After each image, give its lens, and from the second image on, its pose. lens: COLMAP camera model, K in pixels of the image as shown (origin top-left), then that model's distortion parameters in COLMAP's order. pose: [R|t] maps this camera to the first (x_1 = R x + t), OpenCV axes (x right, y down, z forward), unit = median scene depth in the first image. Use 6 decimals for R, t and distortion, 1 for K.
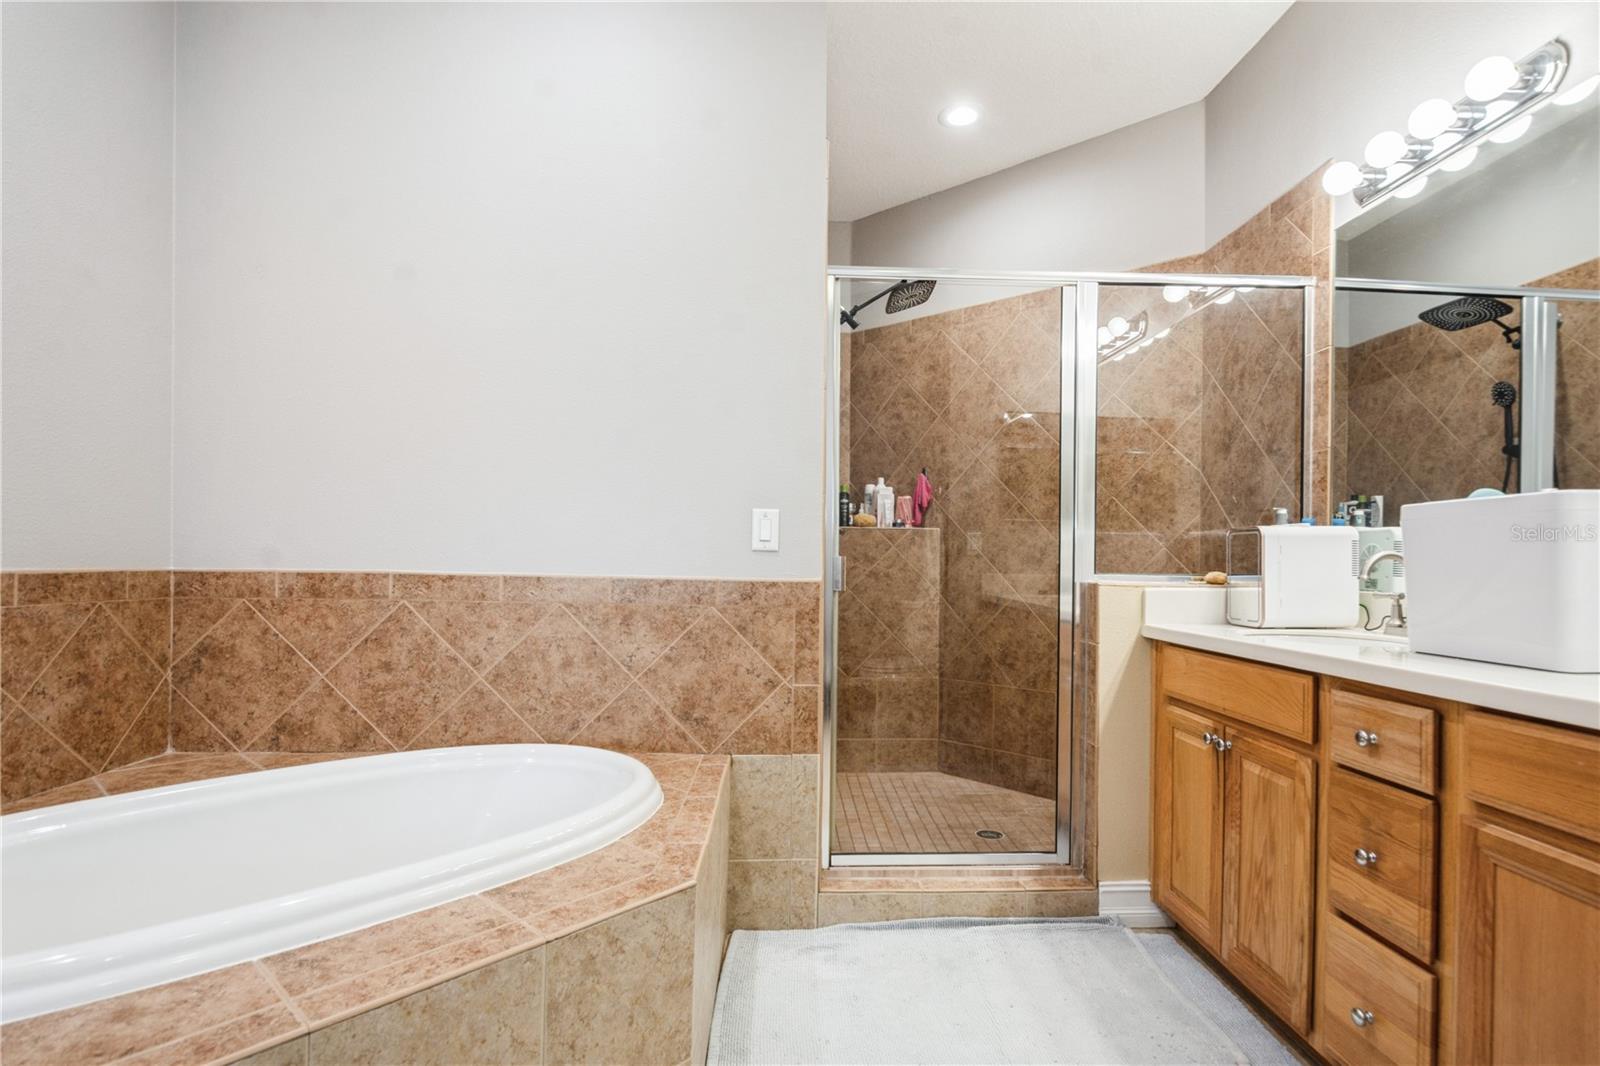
lens RADIAL K [[812.8, 0, 788.8], [0, 812.8, 550.1], [0, 0, 1]] dist [0.012840, -0.008441]
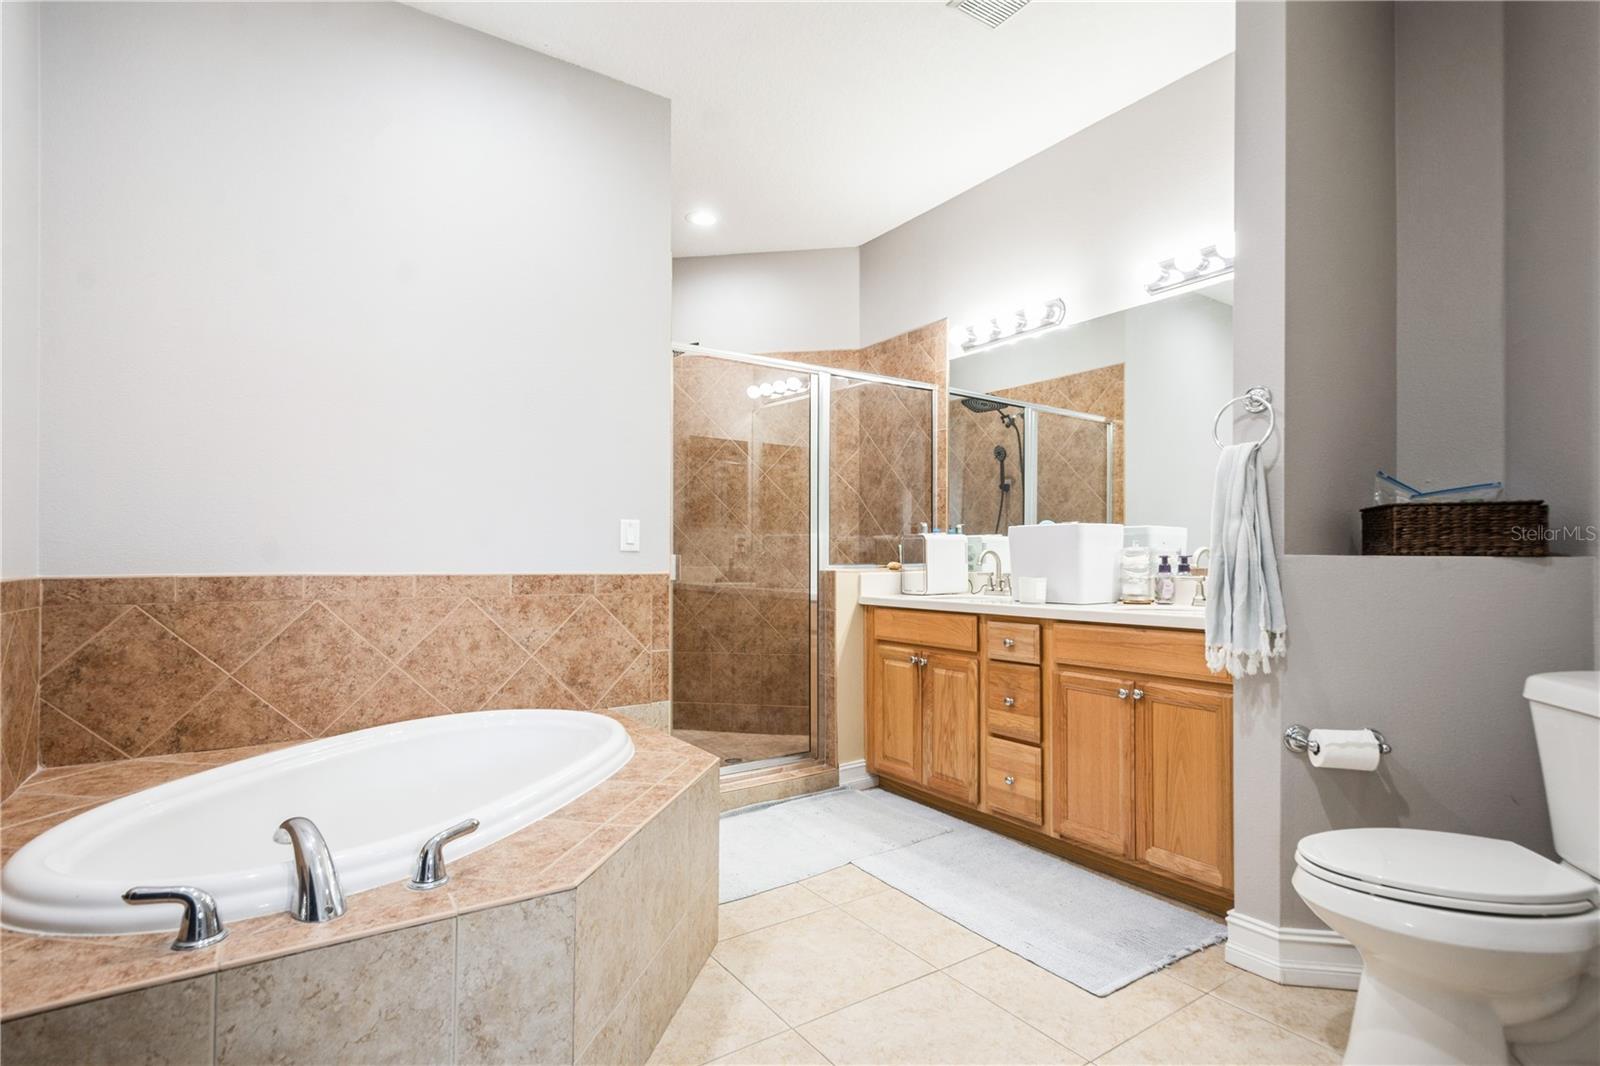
lens RADIAL K [[812.8, 0, 803.1], [0, 812.8, 531.8], [0, 0, 1]] dist [0.012840, -0.008441]
pose [[0.848752, 0.003403, 0.528780, -0.498079], [0.005484, 0.999869, -0.015237, -0.009882], [-0.528762, 0.015832, 0.848622, -0.280468]]
